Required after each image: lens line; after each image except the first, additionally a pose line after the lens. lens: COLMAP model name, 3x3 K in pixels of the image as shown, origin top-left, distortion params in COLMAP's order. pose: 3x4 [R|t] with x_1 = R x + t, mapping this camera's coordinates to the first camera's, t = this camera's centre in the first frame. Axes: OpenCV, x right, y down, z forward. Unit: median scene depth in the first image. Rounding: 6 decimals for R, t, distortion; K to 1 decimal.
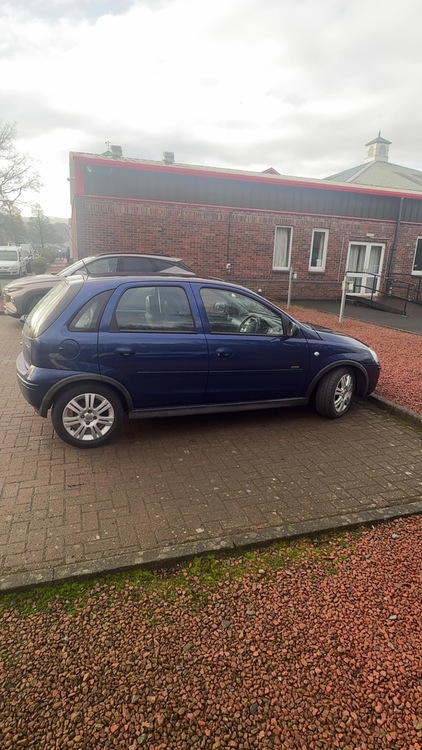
lens RADIAL K [[382.0, 0, 211.0], [0, 382.0, 375.0], [0, 0, 1]] dist [-0.002137, -0.000226]
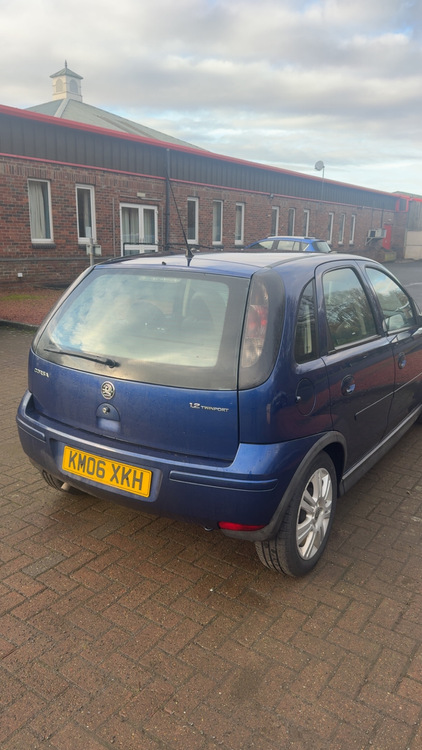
lens RADIAL K [[531.2, 0, 211.0], [0, 531.2, 375.0], [0, 0, 1]] dist [-0.001834, -0.001877]
pose [[0.822260, -0.165043, 0.544655, -0.113178], [0.178302, 0.983553, 0.028858, -0.017978], [-0.540460, 0.073384, 0.838164, 0.060553]]
